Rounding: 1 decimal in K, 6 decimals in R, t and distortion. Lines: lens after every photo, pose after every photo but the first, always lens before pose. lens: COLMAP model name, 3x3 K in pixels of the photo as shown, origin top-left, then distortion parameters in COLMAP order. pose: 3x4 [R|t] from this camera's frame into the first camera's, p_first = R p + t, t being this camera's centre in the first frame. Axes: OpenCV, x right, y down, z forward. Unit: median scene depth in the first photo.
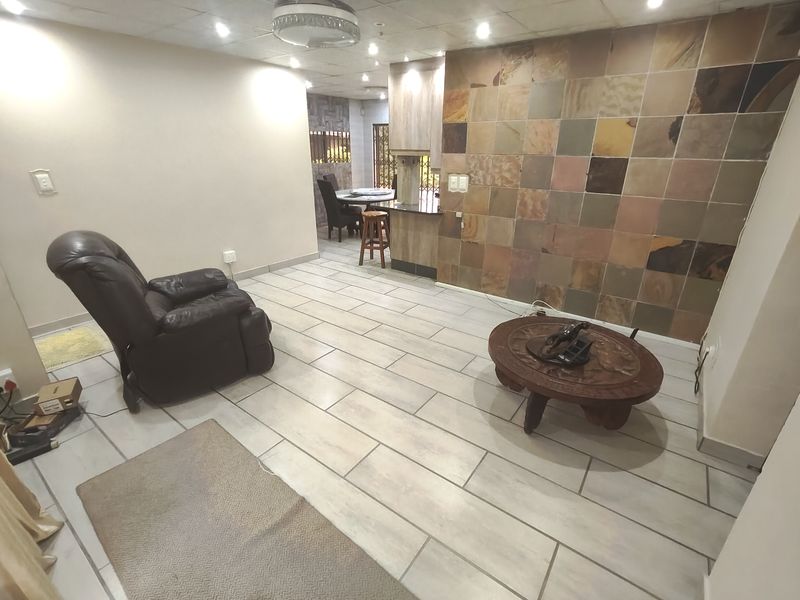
lens RADIAL K [[370.9, 0, 408.0], [0, 370.9, 301.5], [0, 0, 1]] dist [-0.001609, -0.000079]
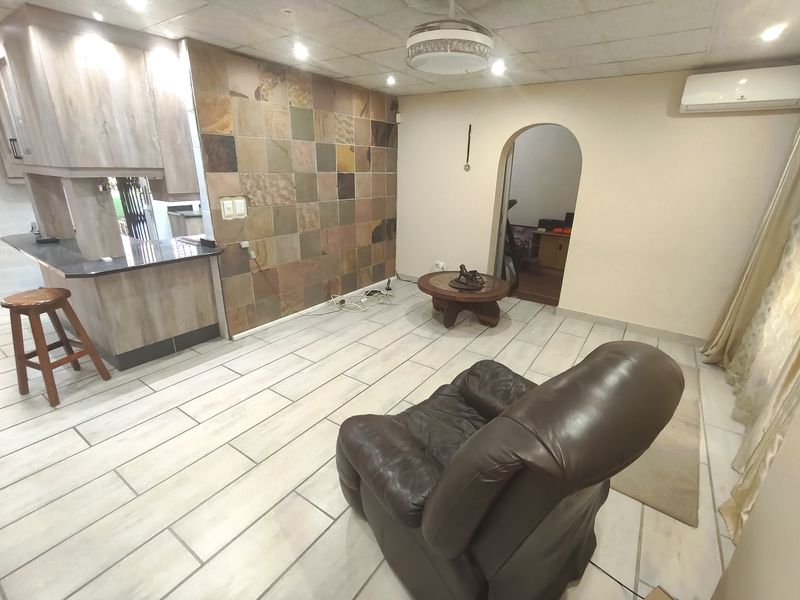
lens RADIAL K [[370.9, 0, 405.2], [0, 370.9, 302.1], [0, 0, 1]] dist [-0.001609, -0.000079]
pose [[-0.018277, -0.357230, 0.933838, -0.755552], [0.361406, 0.868481, 0.339302, -0.298078], [-0.932229, 0.343696, 0.113231, 0.667791]]
